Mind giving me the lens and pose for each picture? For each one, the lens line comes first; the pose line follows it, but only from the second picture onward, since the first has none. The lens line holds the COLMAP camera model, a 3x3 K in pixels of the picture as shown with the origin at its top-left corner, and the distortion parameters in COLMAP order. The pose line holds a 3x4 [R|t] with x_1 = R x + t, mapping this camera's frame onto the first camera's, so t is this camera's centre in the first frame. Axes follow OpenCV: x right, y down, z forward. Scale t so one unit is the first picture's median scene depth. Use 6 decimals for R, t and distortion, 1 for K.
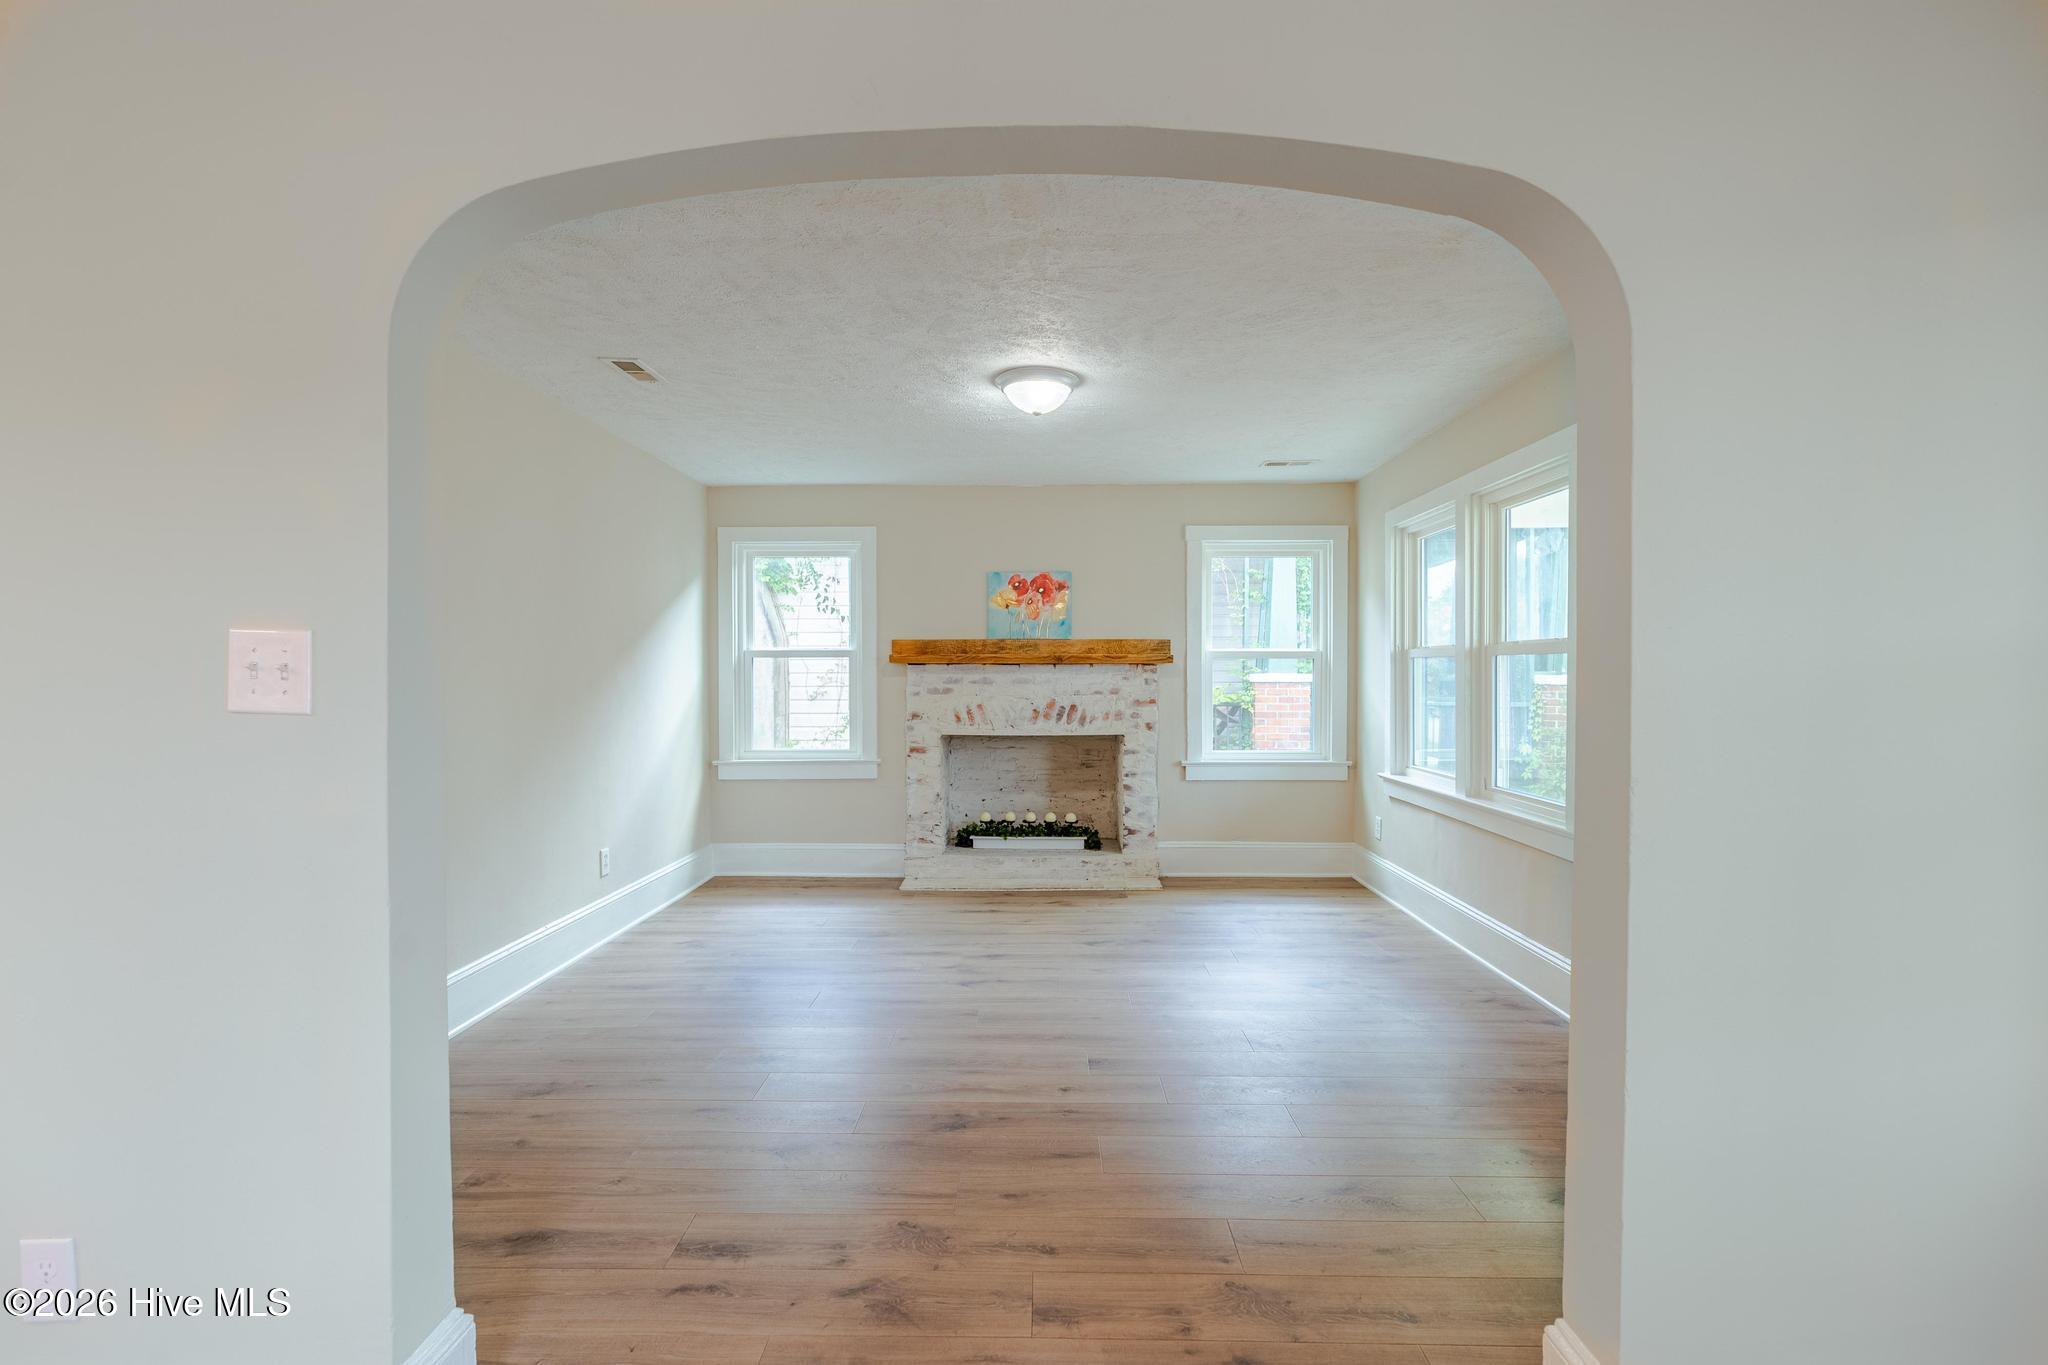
lens RADIAL K [[935.3, 0, 1037.7], [0, 935.3, 687.7], [0, 0, 1]] dist [-0.012616, 0.001186]
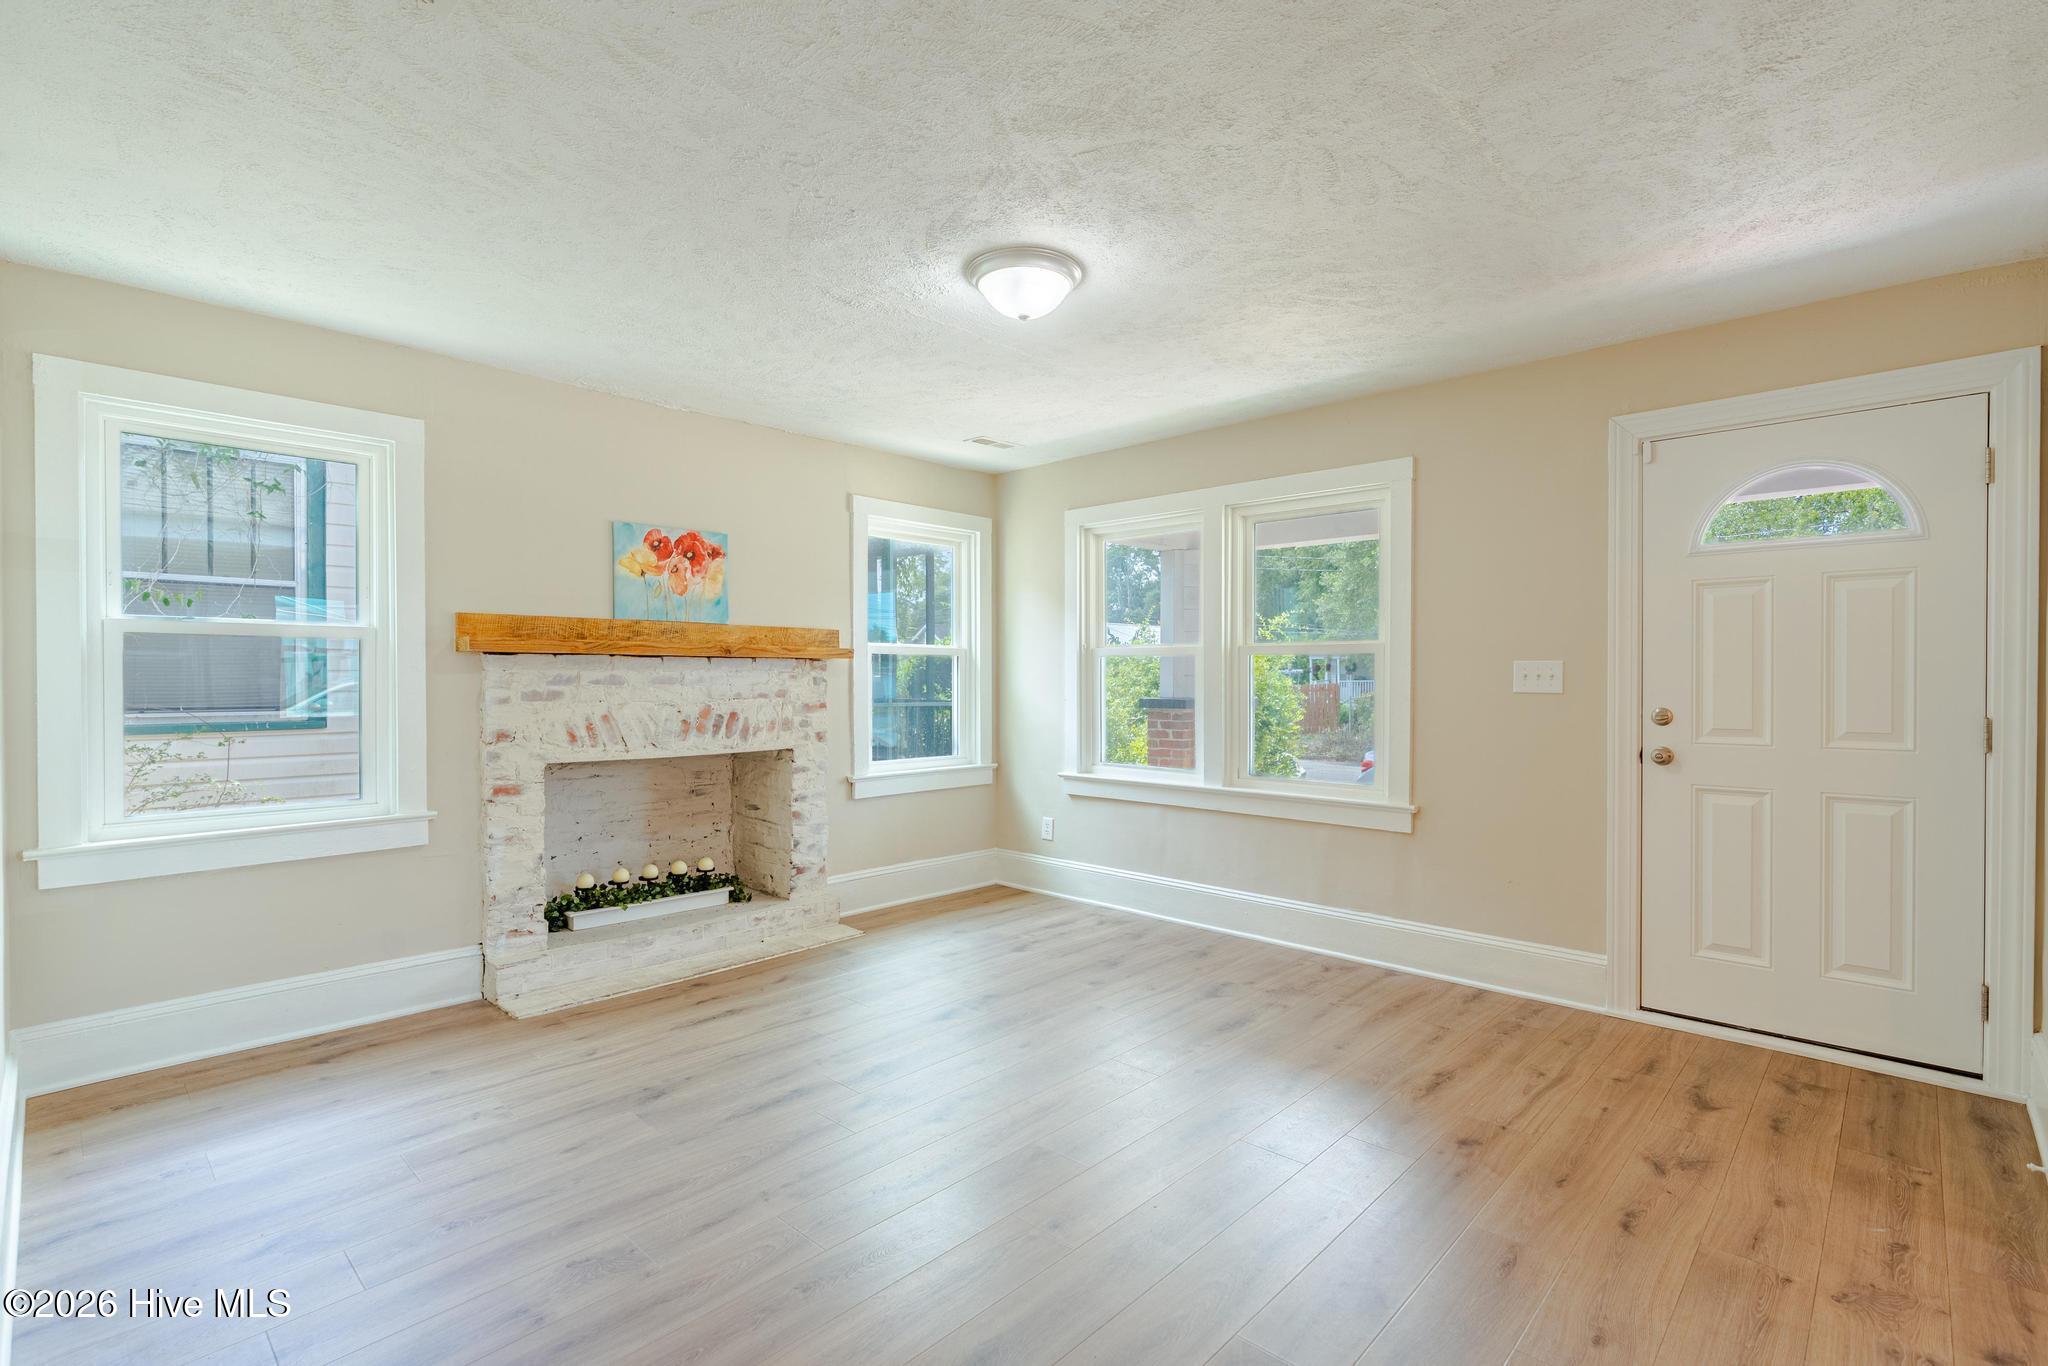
lens RADIAL K [[935.3, 0, 1036.8], [0, 935.3, 681.9], [0, 0, 1]] dist [-0.012616, 0.001186]
pose [[0.678095, -0.002102, 0.734971, -0.346352], [0.009869, 0.999932, -0.006245, 0.001087], [-0.734908, 0.011488, 0.678069, 0.313474]]
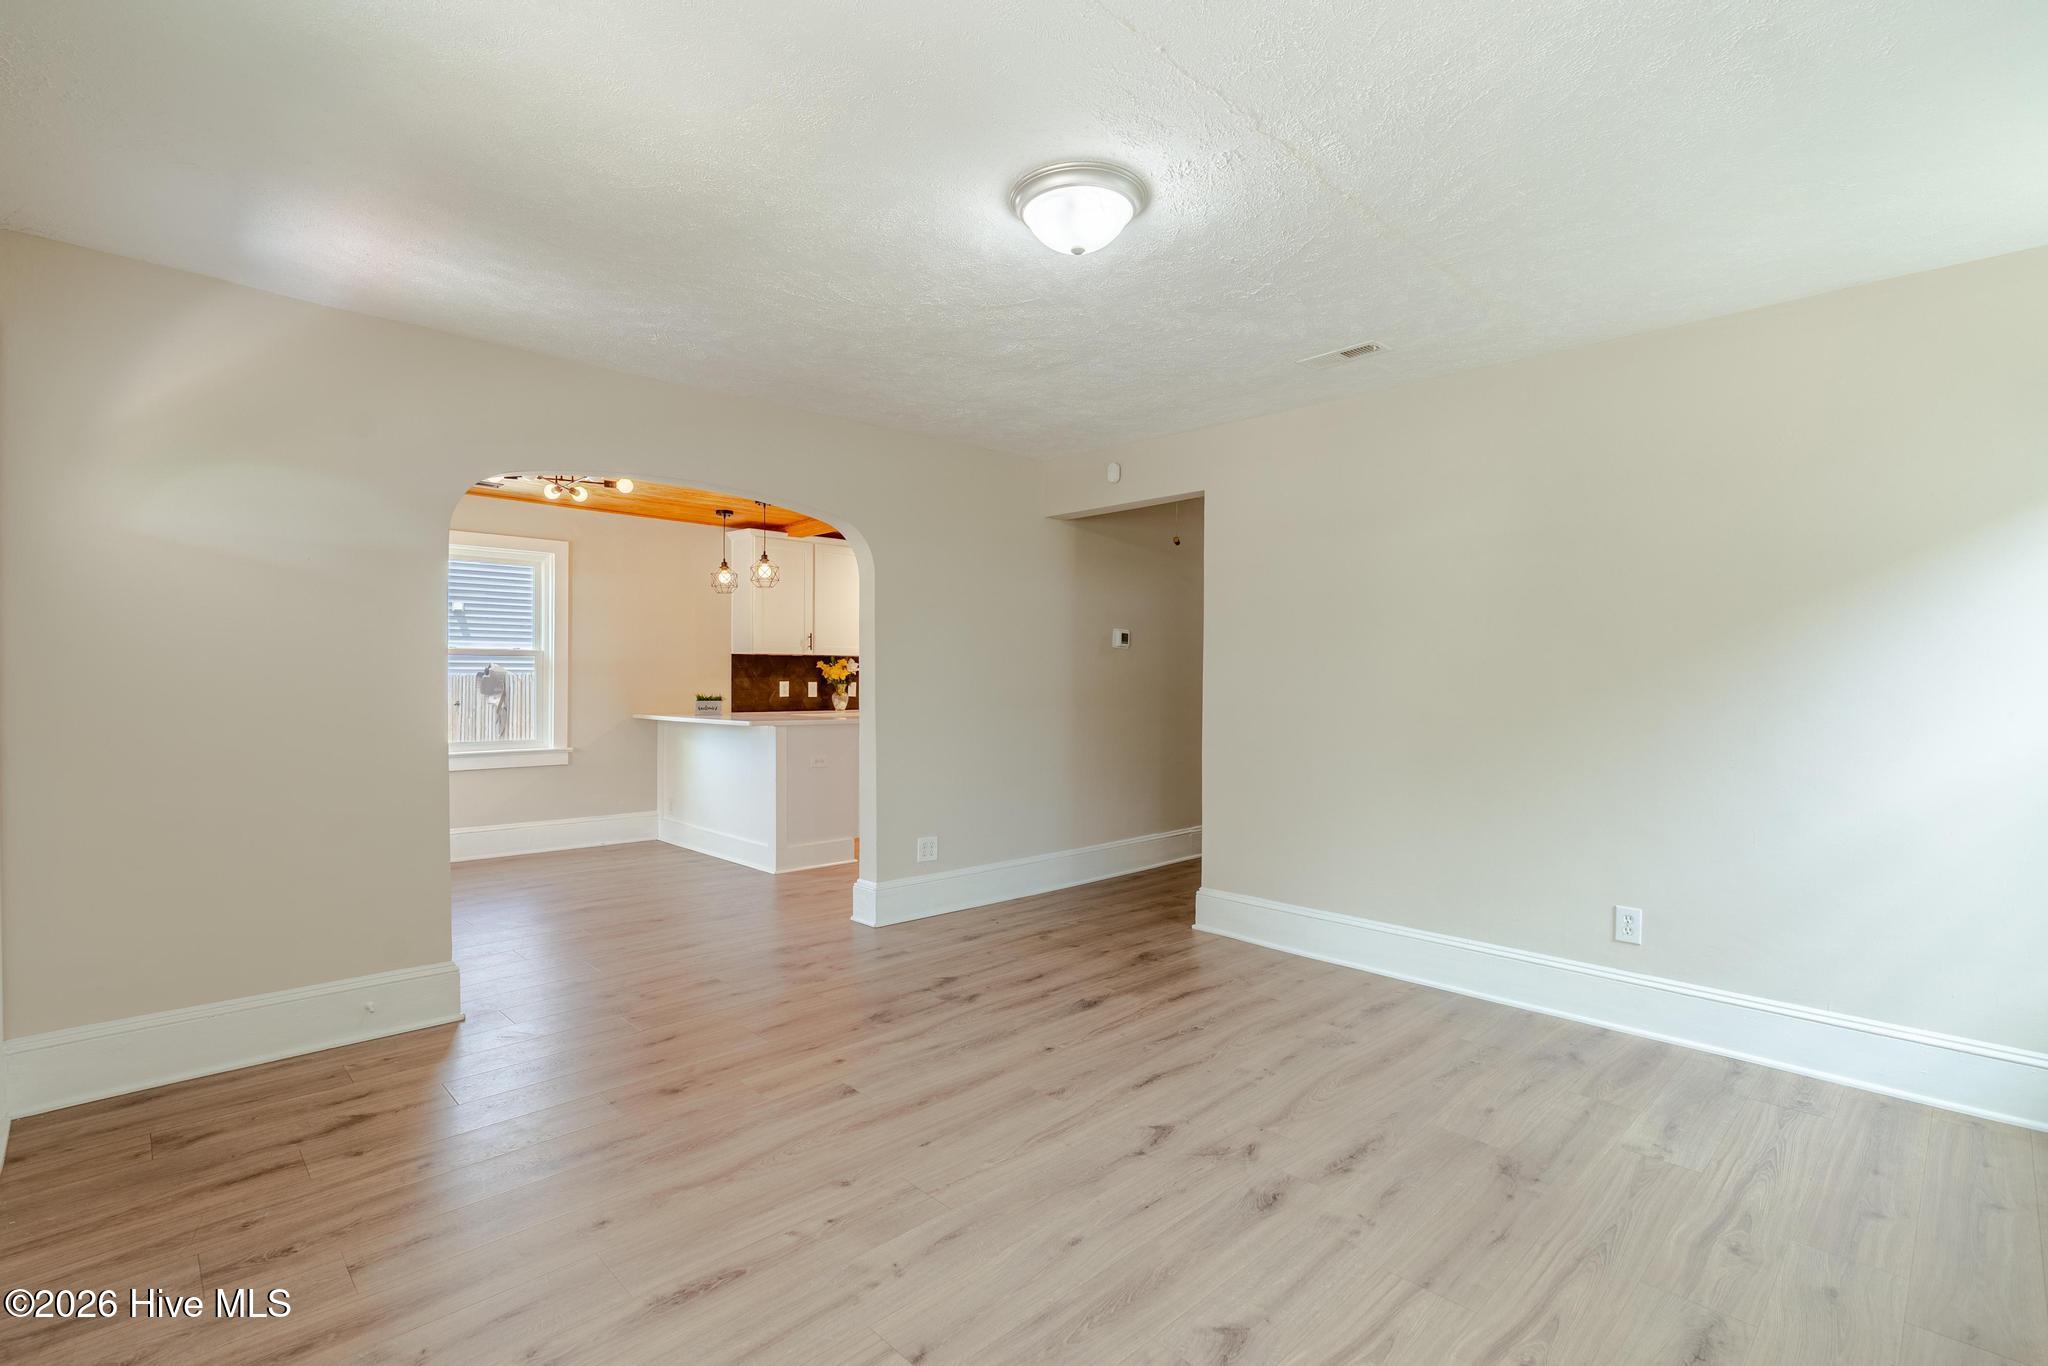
lens RADIAL K [[935.3, 0, 1040.3], [0, 935.3, 684.5], [0, 0, 1]] dist [-0.012616, 0.001186]
pose [[-0.705239, 0.000099, -0.708970, 0.296976], [-0.014473, 0.999790, 0.014537, -0.004792], [0.708822, 0.020513, -0.705089, 0.915913]]
